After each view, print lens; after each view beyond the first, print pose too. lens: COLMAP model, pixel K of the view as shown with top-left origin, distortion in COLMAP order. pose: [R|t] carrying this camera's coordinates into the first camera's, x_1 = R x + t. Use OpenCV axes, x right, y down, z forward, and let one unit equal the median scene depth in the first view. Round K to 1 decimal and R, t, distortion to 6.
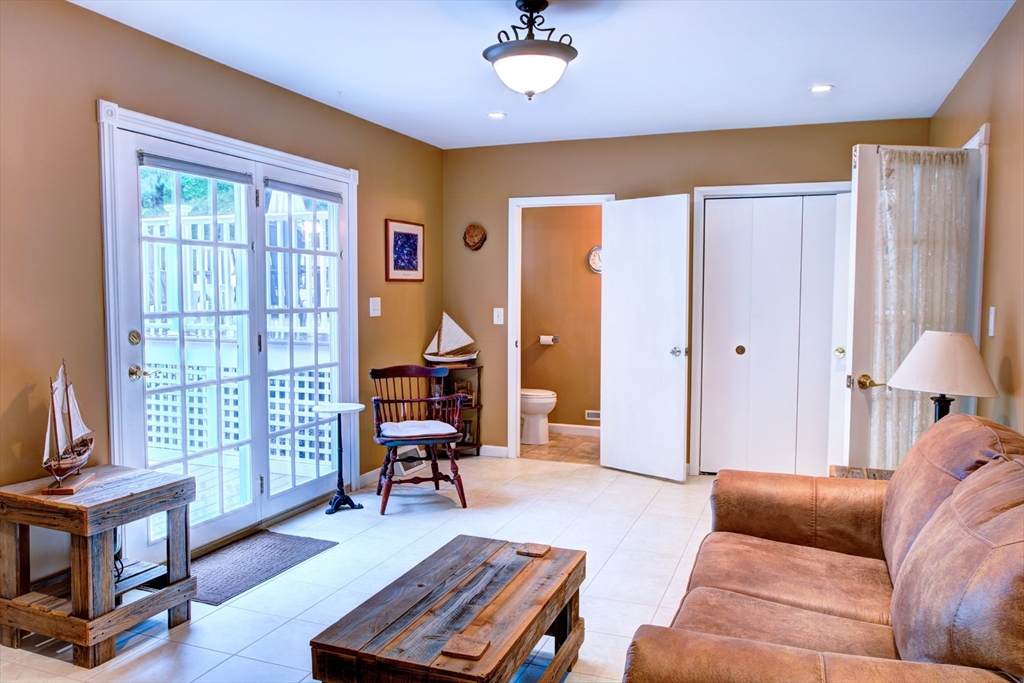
lens RADIAL K [[761.2, 0, 512.0], [0, 761.2, 341.5], [0, 0, 1]] dist [-0.019523, 0.017739]
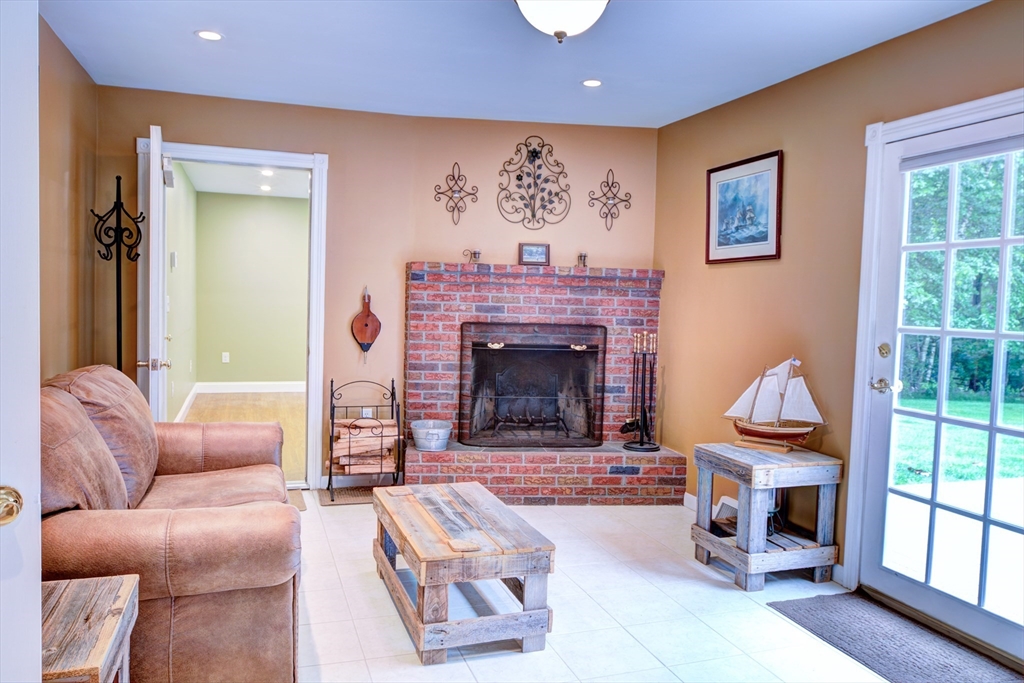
lens RADIAL K [[761.2, 0, 512.0], [0, 761.2, 341.5], [0, 0, 1]] dist [-0.019523, 0.017739]
pose [[-0.763559, 0.010200, -0.645658, 0.656452], [-0.074502, 0.991807, 0.103774, -0.106789], [0.641426, 0.127340, -0.756543, 1.850586]]
